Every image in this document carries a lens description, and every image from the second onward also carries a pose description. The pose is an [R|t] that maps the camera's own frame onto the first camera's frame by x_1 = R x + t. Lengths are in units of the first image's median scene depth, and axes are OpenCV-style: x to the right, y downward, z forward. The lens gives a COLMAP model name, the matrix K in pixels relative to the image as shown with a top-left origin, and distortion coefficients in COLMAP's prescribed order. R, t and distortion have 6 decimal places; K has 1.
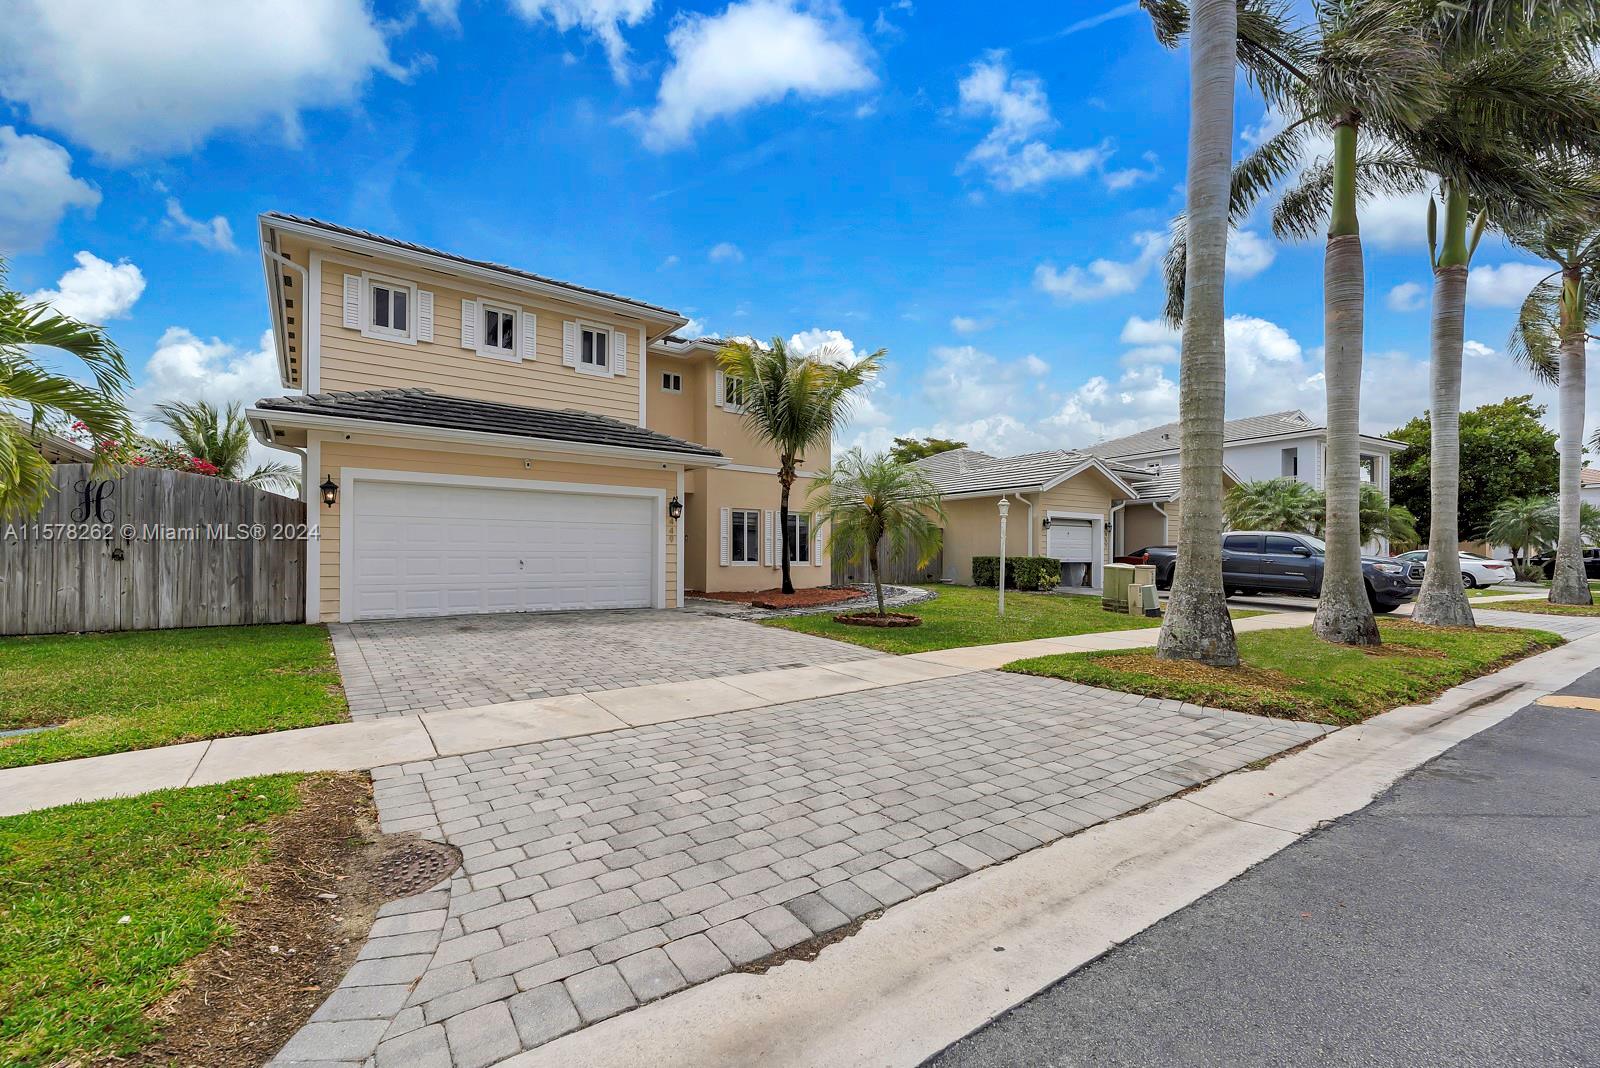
lens RADIAL K [[645.1, 0, 786.1], [0, 645.1, 556.8], [0, 0, 1]] dist [0.013201, 0.000032]
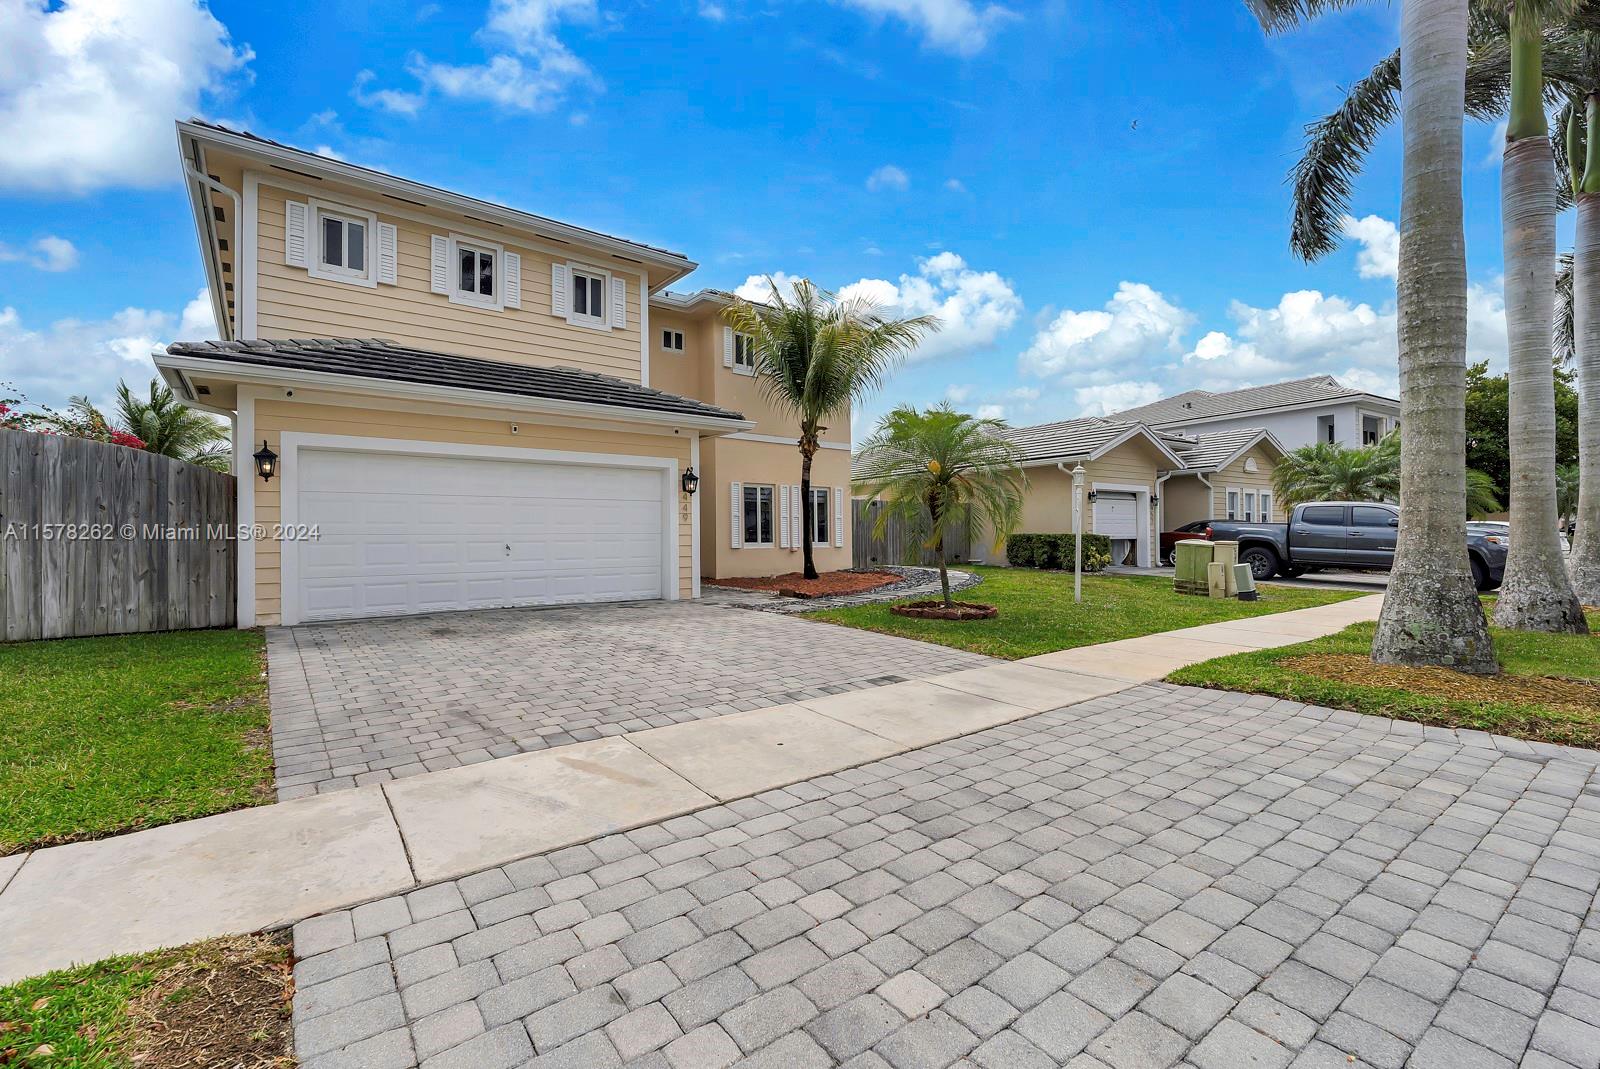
lens RADIAL K [[670.9, 0, 800.0], [0, 670.9, 534.5], [0, 0, 1]] dist [0.003113, -0.000118]
pose [[0.999097, -0.012609, 0.040583, -0.085420], [0.012788, 0.999910, -0.004150, 0.000455], [-0.040527, 0.004665, 0.999168, 0.153230]]
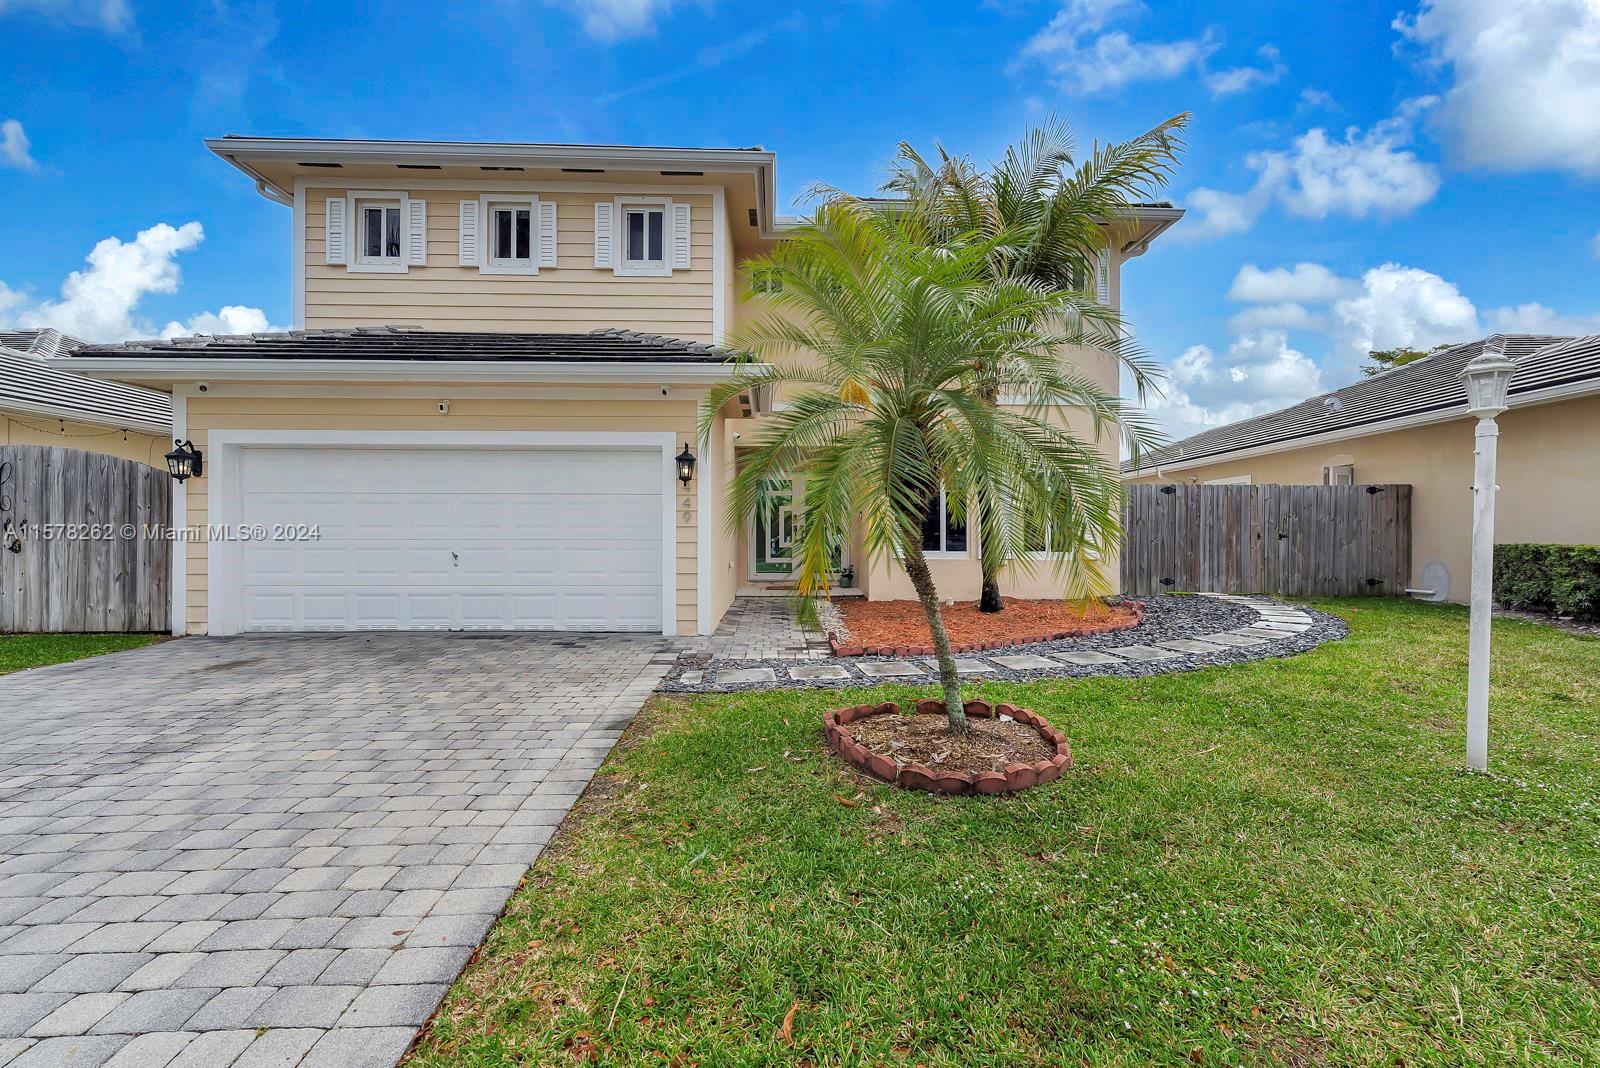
lens RADIAL K [[670.9, 0, 800.0], [0, 670.9, 534.0], [0, 0, 1]] dist [0.003113, -0.000118]
pose [[0.835534, -0.005728, -0.549409, 0.330503], [0.002243, 0.999973, -0.007014, -0.010485], [0.549434, 0.004629, 0.835524, 0.759462]]
